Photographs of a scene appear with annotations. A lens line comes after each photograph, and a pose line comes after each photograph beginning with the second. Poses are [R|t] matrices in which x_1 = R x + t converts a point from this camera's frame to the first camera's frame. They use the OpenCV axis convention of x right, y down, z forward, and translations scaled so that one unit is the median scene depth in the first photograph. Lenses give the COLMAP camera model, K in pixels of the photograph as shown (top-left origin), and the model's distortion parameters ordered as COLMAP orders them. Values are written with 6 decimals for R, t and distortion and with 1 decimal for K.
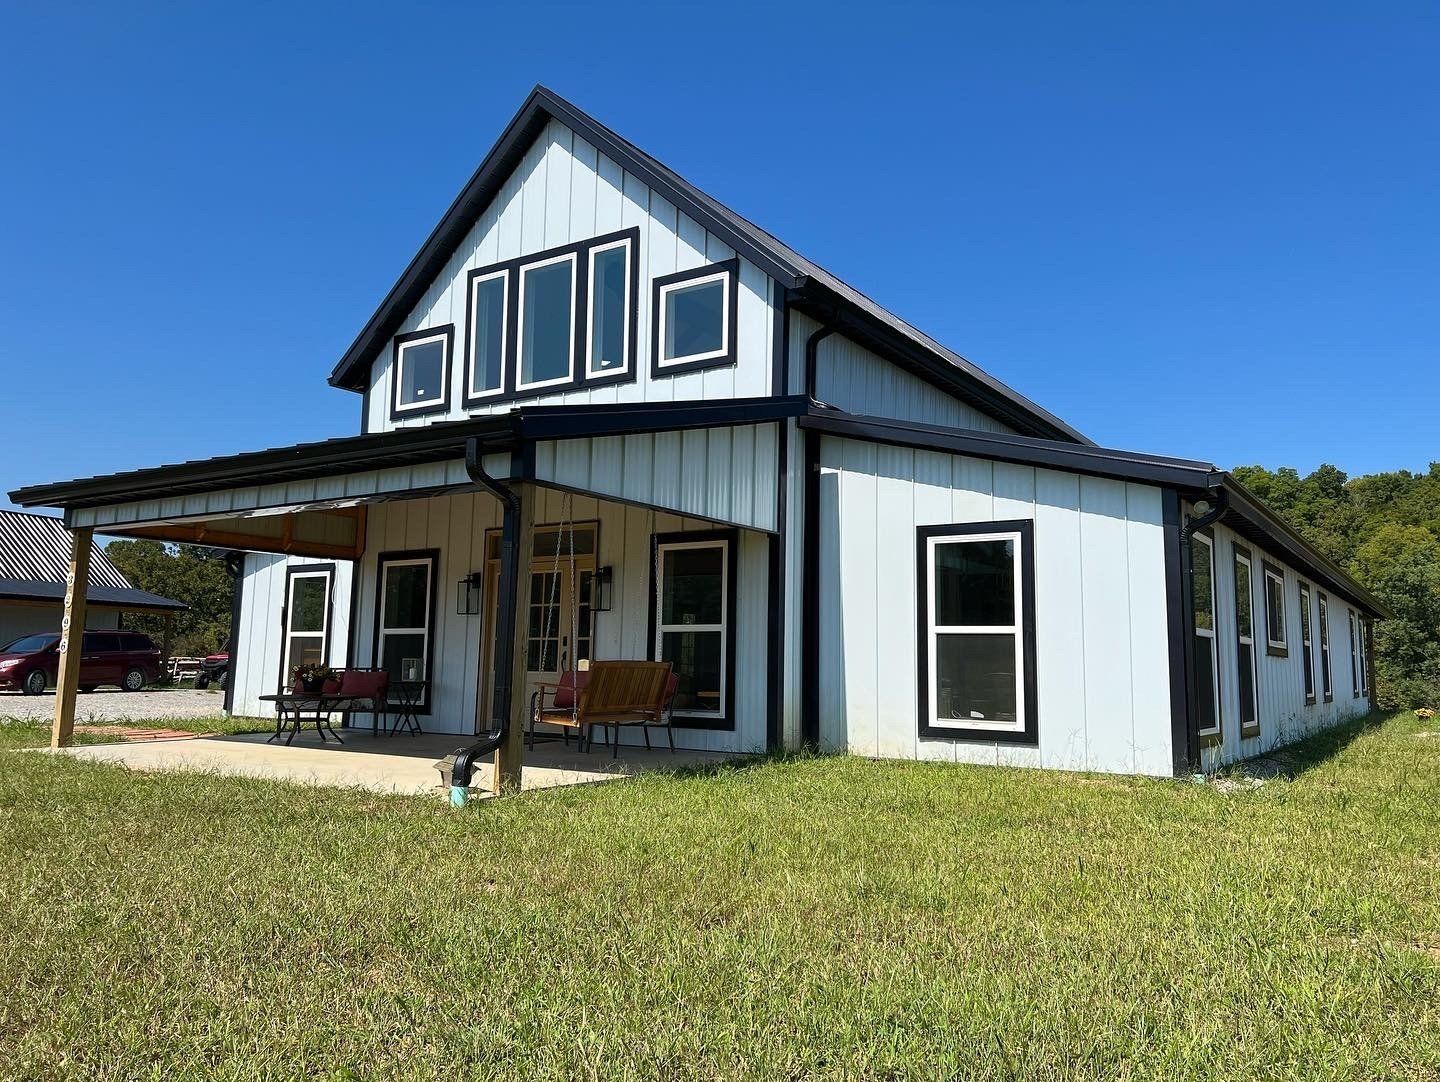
lens RADIAL K [[1097.6, 0, 728.0], [0, 1097.6, 526.1], [0, 0, 1]] dist [0.076251, -0.064606]
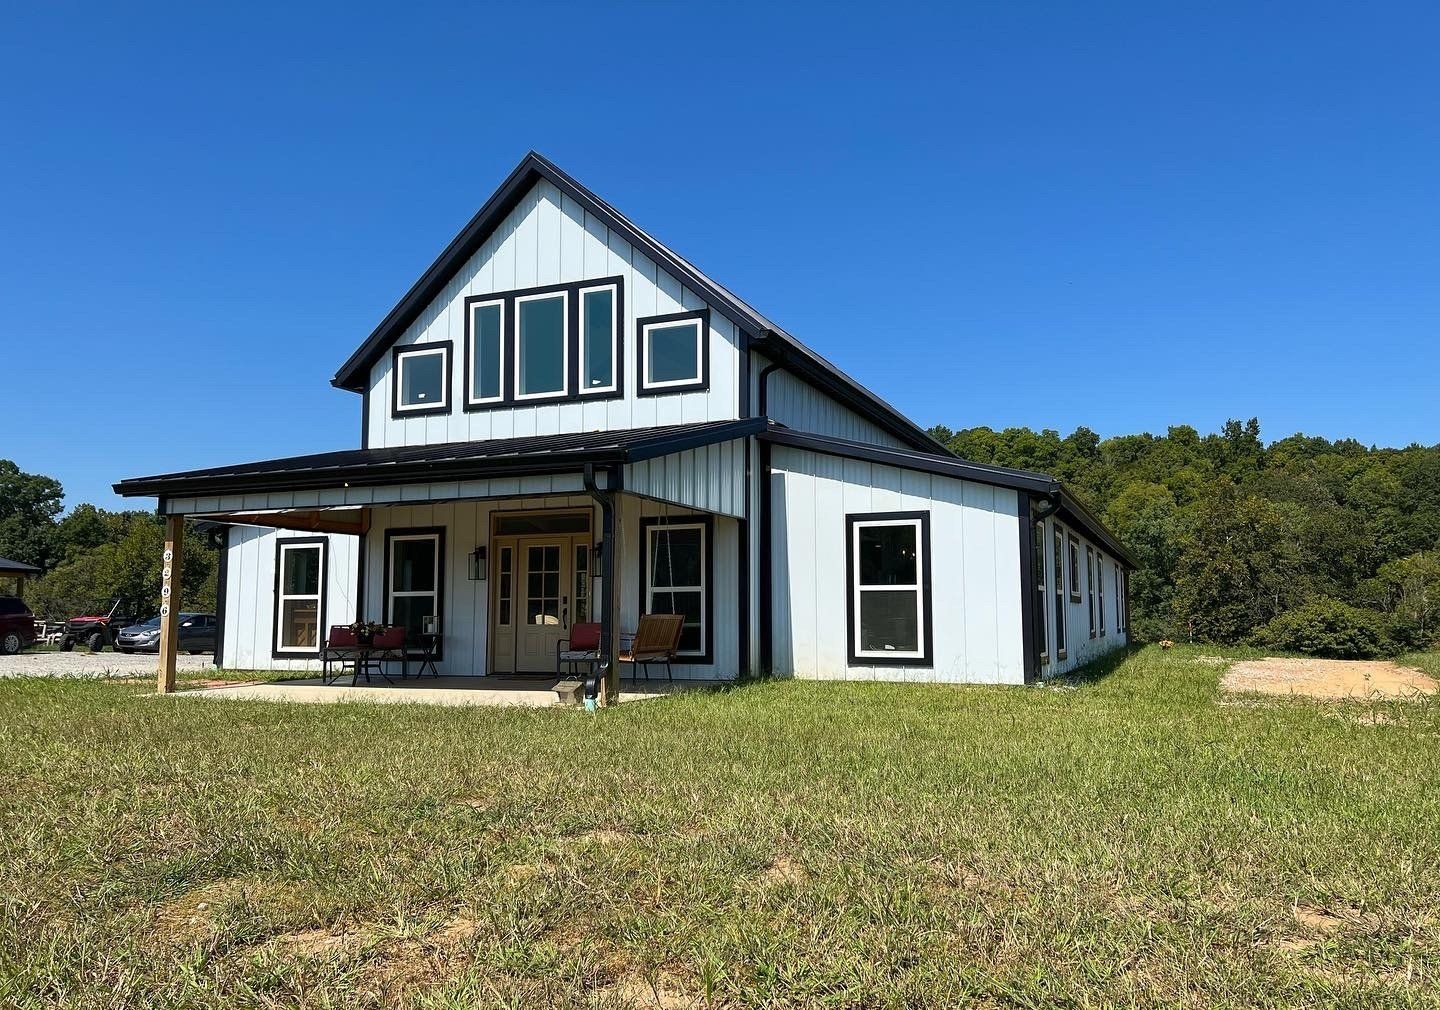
lens RADIAL K [[1097.5, 0, 725.8], [0, 1097.5, 521.2], [0, 0, 1]] dist [0.147483, -0.213769]
pose [[0.982914, -0.002462, 0.184051, -0.197476], [-0.004778, 0.999232, 0.038885, -0.037358], [-0.184005, -0.039100, 0.982147, -0.285124]]
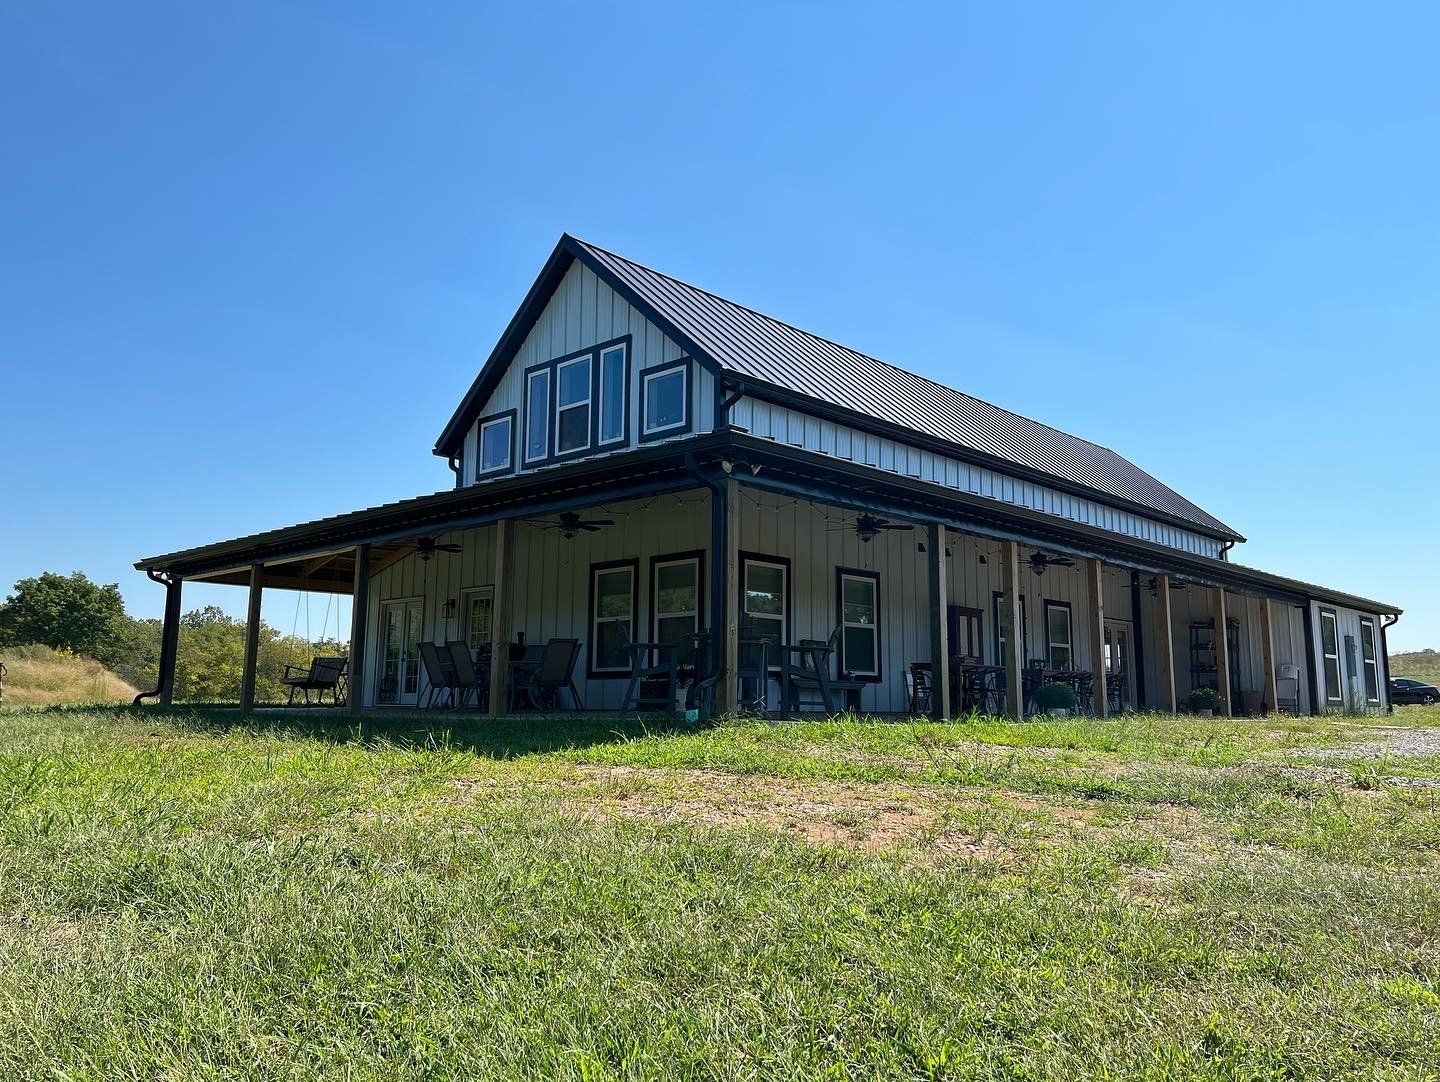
lens RADIAL K [[1097.6, 0, 728.0], [0, 1097.6, 526.1], [0, 0, 1]] dist [0.076251, -0.064606]
pose [[0.985604, -0.043113, -0.163479, 0.249479], [0.039473, 0.998896, -0.025454, 0.007905], [0.164396, 0.018634, 0.986218, -0.325415]]
